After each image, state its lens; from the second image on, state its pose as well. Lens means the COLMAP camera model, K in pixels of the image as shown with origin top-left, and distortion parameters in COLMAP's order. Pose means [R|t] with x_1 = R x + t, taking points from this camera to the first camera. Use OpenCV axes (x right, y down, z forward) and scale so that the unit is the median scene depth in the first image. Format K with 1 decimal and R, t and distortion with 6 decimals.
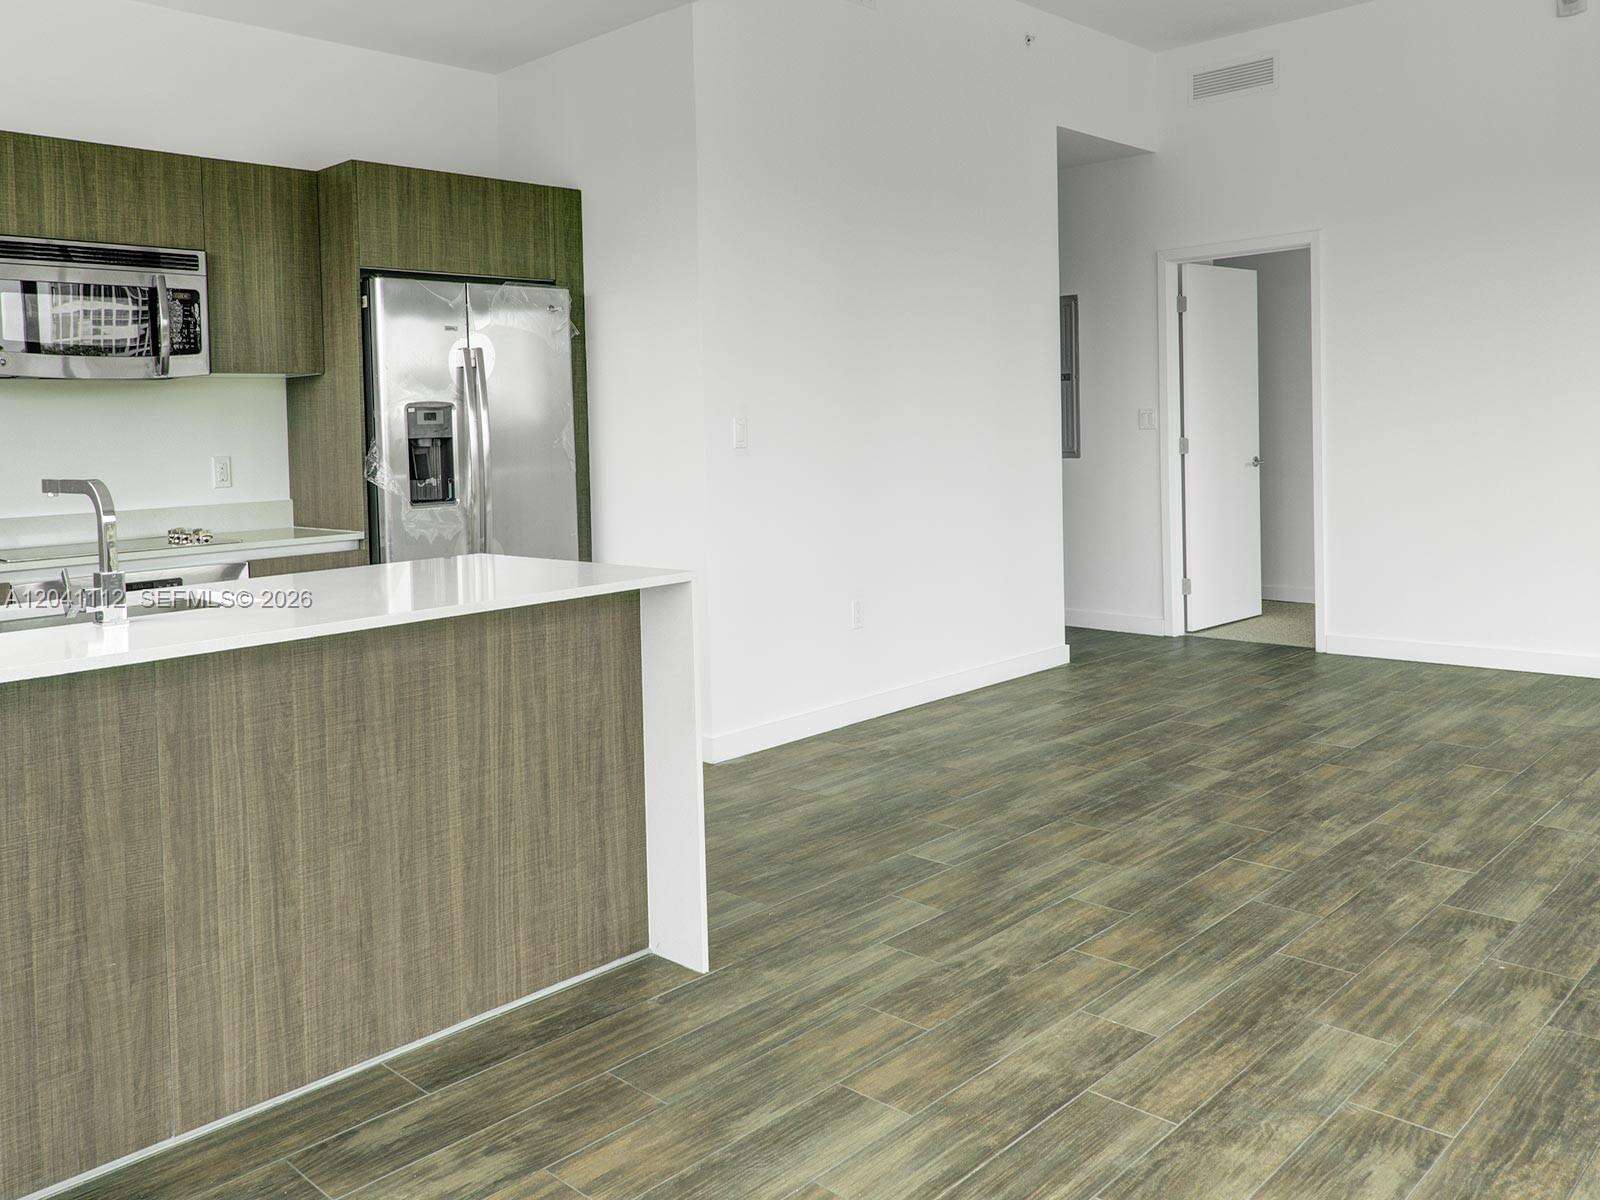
lens RADIAL K [[1300.9, 0, 796.9], [0, 1300.9, 503.9], [0, 0, 1]] dist [0.007294, 0.002227]
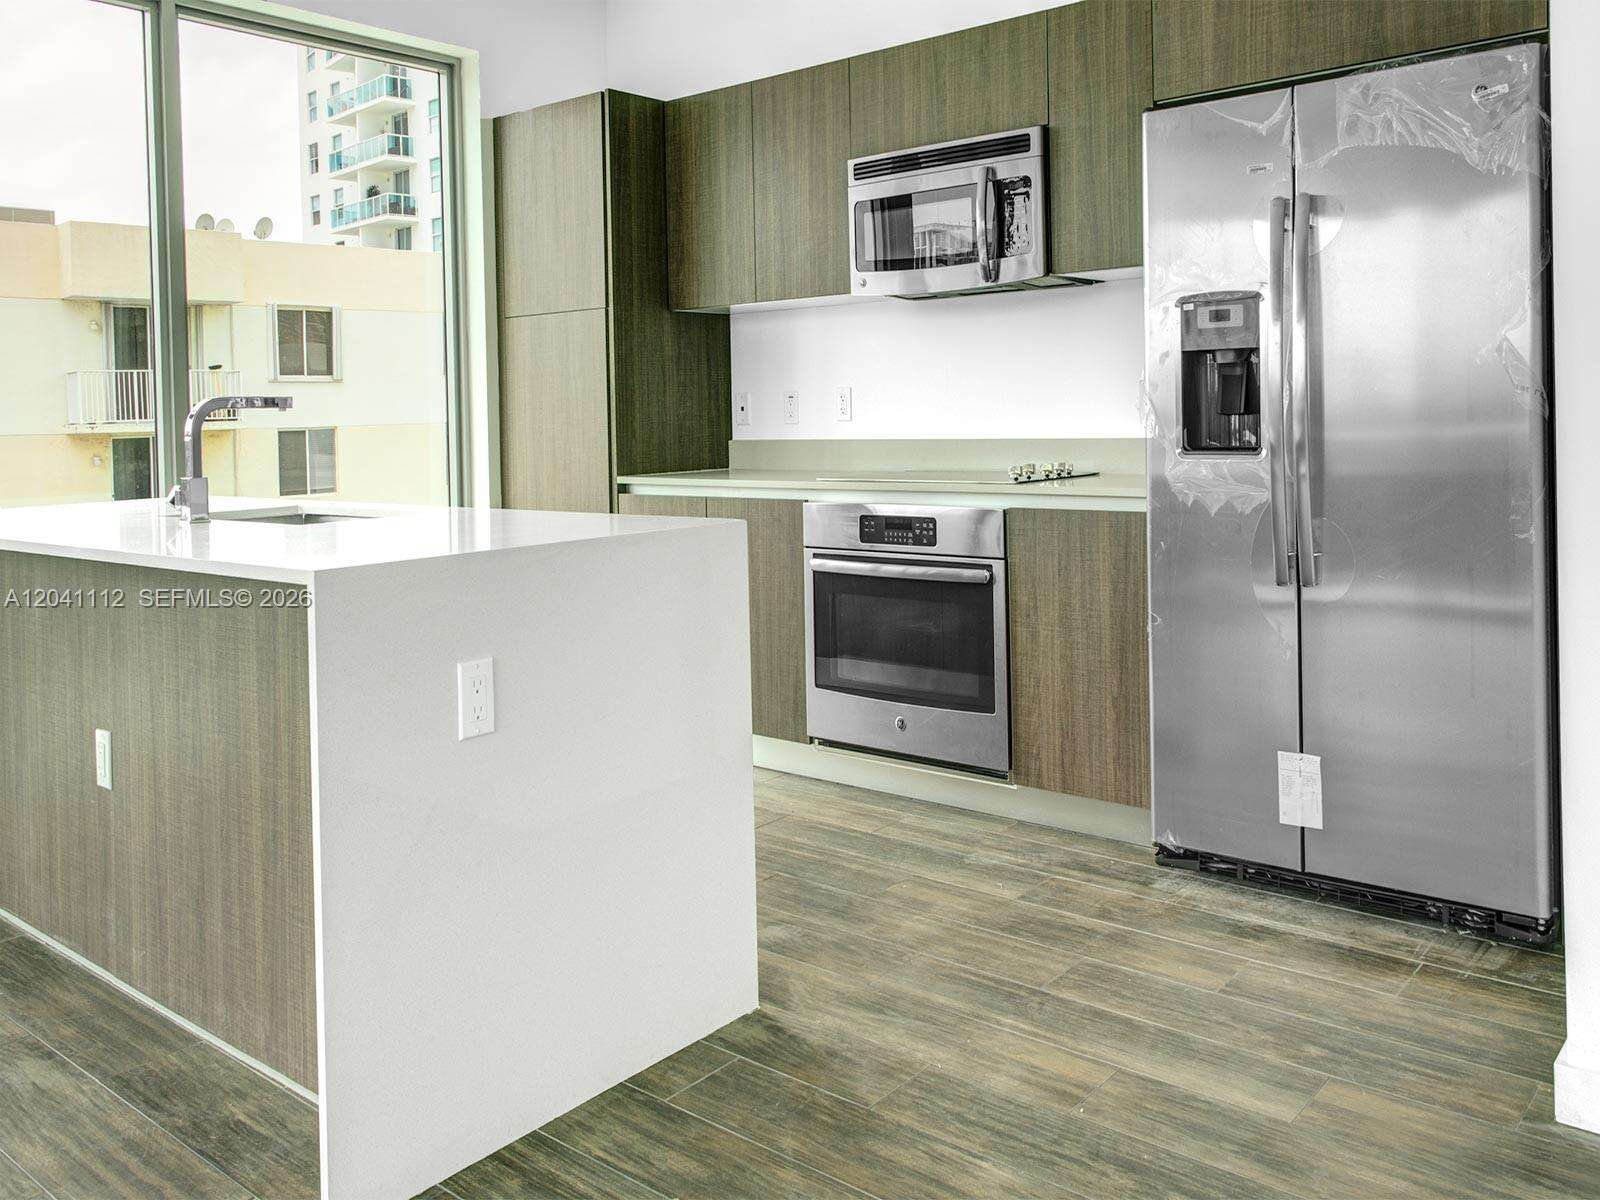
lens RADIAL K [[1335.2, 0, 794.2], [0, 1335.2, 411.7], [0, 0, 1]] dist [-0.000708, 0.012089]
pose [[0.057563, 0.032106, -0.997826, 0.399779], [-0.034873, 0.998937, 0.030130, -0.036559], [0.997733, 0.033063, 0.058621, 0.849383]]
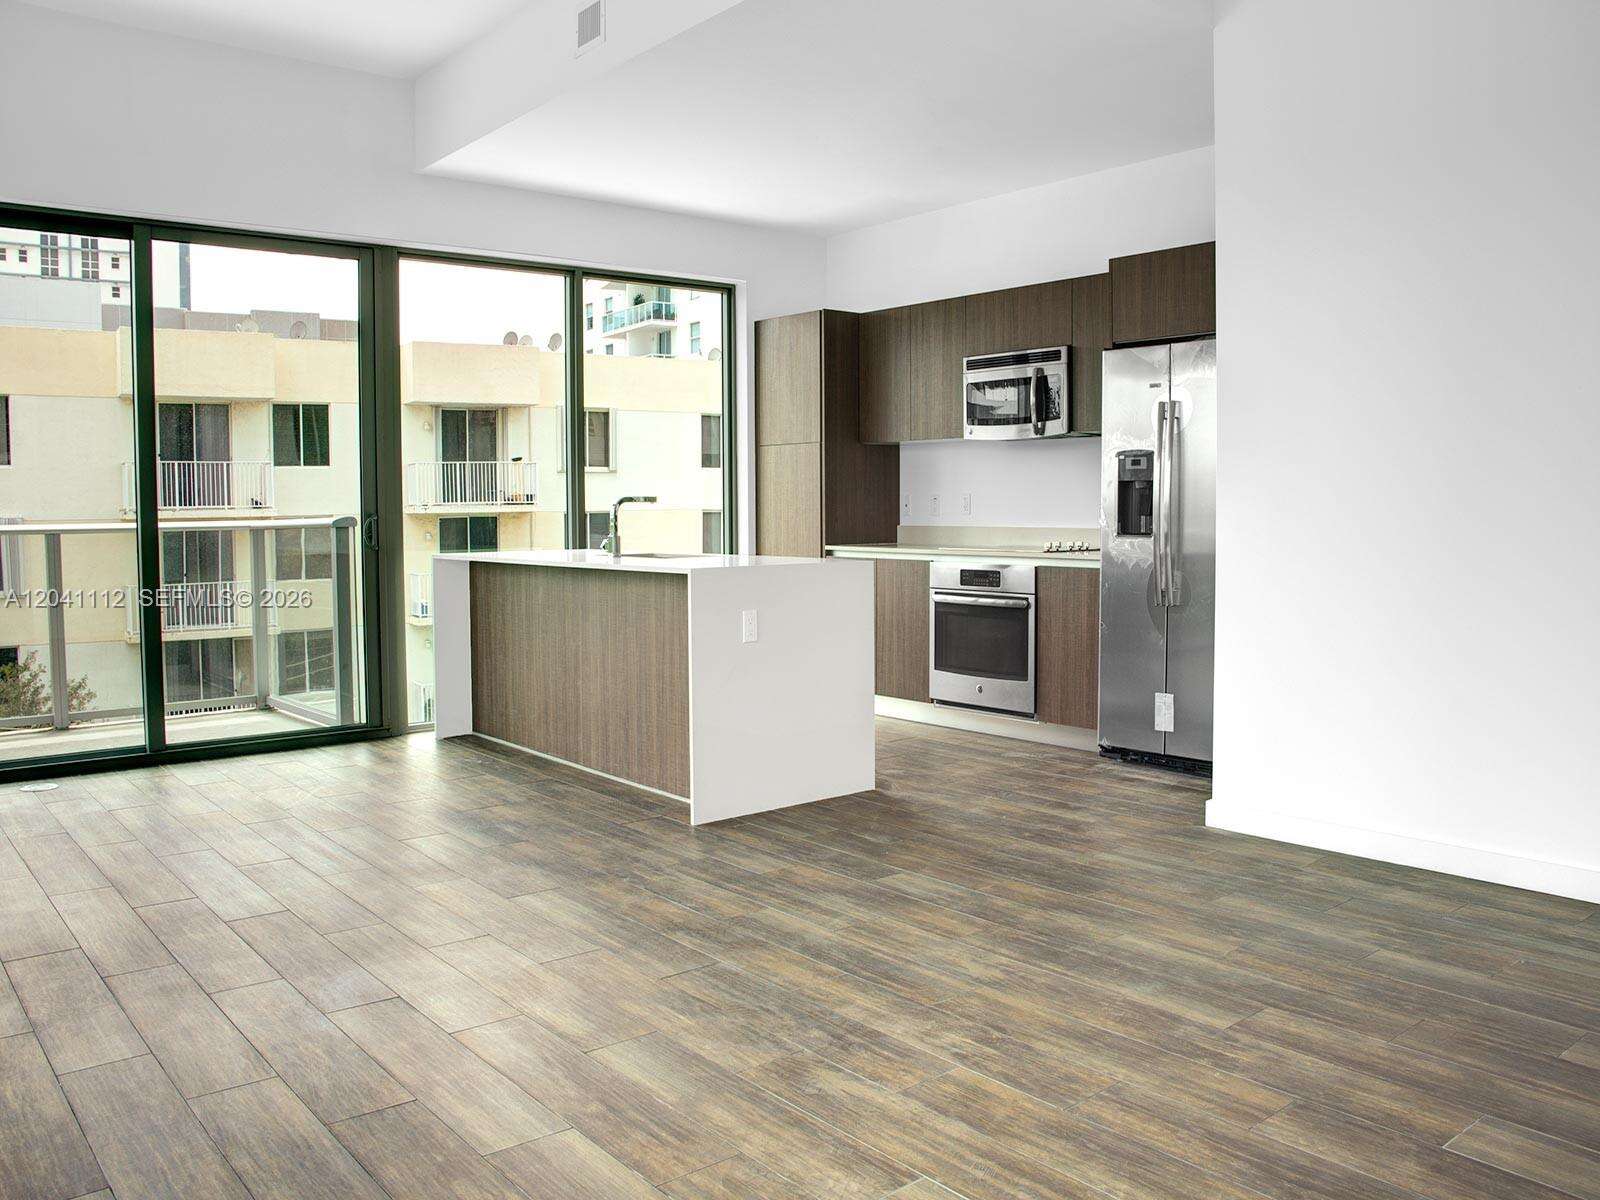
lens RADIAL K [[1303.3, 0, 800.0], [0, 1303.3, 600.0], [0, 0, 1]] dist [-0.094271, 0.004820]
pose [[-0.117969, 0.106095, -0.987333, 1.047931], [-0.046595, 0.992590, 0.112227, -0.067962], [0.991924, 0.059244, -0.112151, 0.938083]]
